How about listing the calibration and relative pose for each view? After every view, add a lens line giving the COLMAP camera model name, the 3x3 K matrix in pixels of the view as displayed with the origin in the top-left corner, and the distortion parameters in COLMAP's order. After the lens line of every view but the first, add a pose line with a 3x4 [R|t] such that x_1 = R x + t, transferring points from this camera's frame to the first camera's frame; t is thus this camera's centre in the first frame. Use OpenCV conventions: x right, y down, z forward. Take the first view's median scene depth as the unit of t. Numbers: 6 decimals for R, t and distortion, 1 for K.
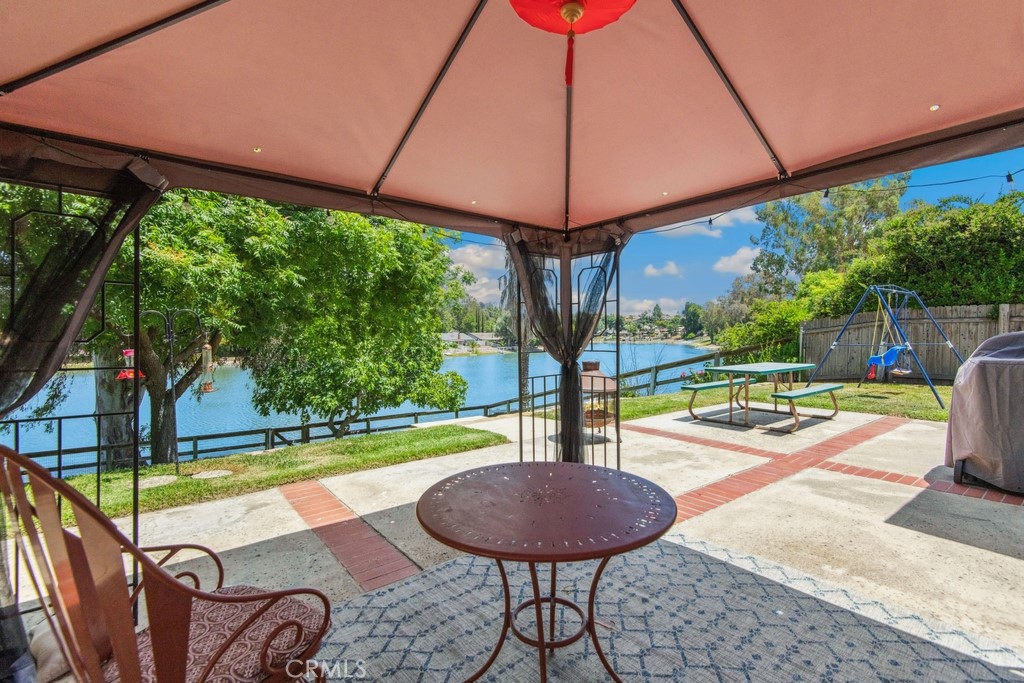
lens RADIAL K [[466.6, 0, 514.9], [0, 466.6, 346.7], [0, 0, 1]] dist [0.016698, -0.001011]
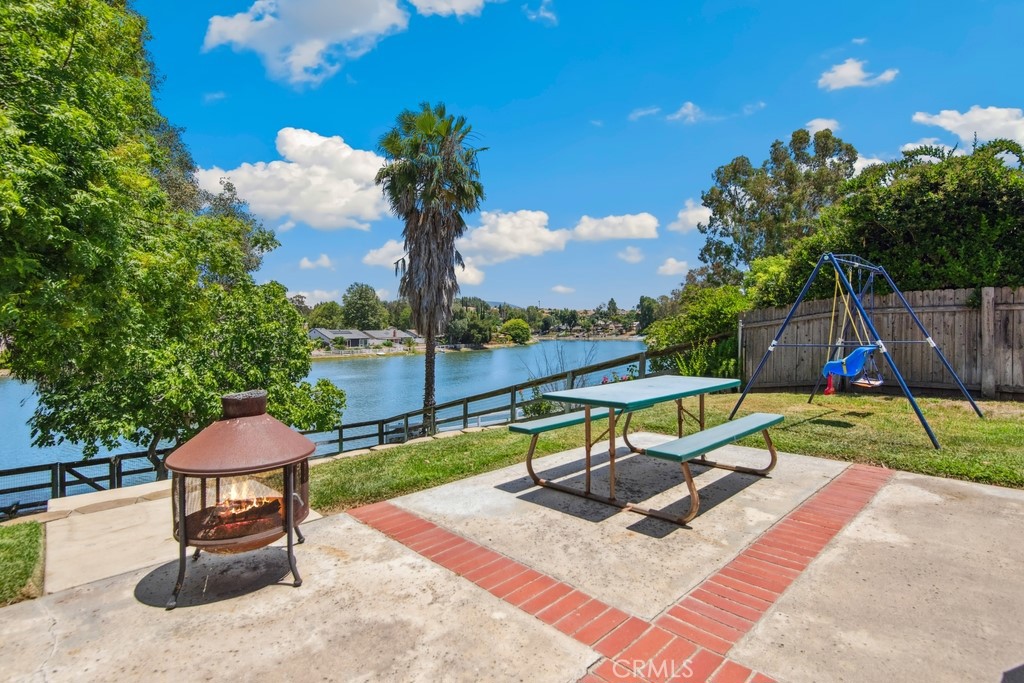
lens RADIAL K [[499.7, 0, 509.1], [0, 499.7, 342.0], [0, 0, 1]] dist [0.030744, -0.015500]
pose [[0.995541, -0.010465, 0.093744, 0.136063], [0.010861, 0.999934, -0.003722, -0.005742], [-0.093699, 0.004723, 0.995589, 0.185310]]
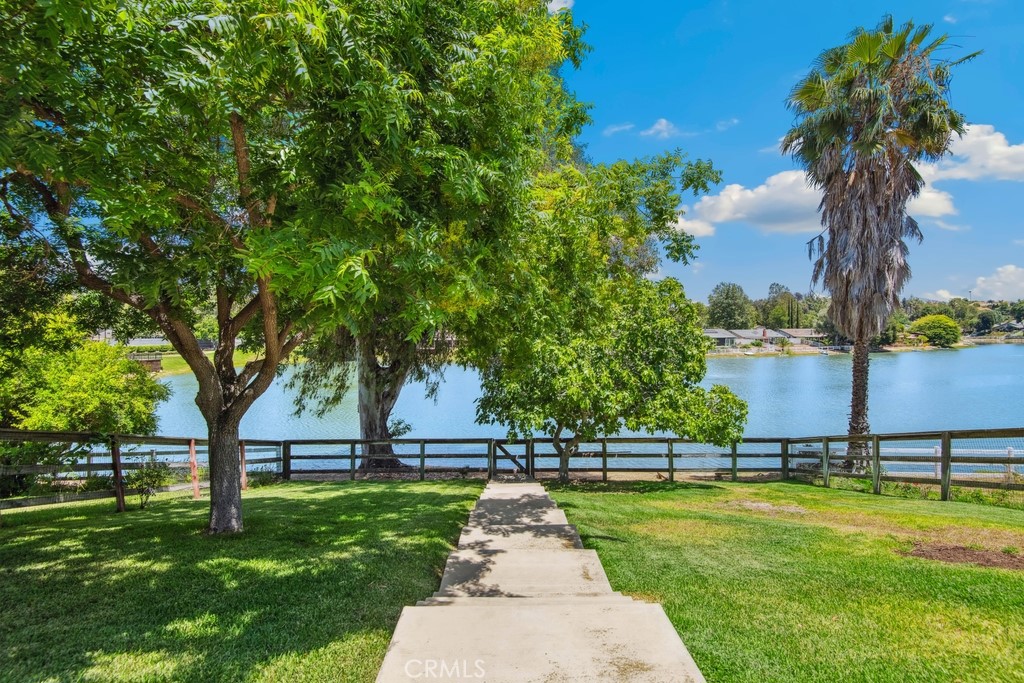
lens RADIAL K [[466.6, 0, 514.9], [0, 466.6, 346.7], [0, 0, 1]] dist [0.016698, -0.001011]
pose [[0.817950, 0.013854, -0.575123, 0.013466], [-0.010424, 0.999903, 0.009262, -0.007736], [0.575195, -0.001581, 0.818015, 0.398873]]
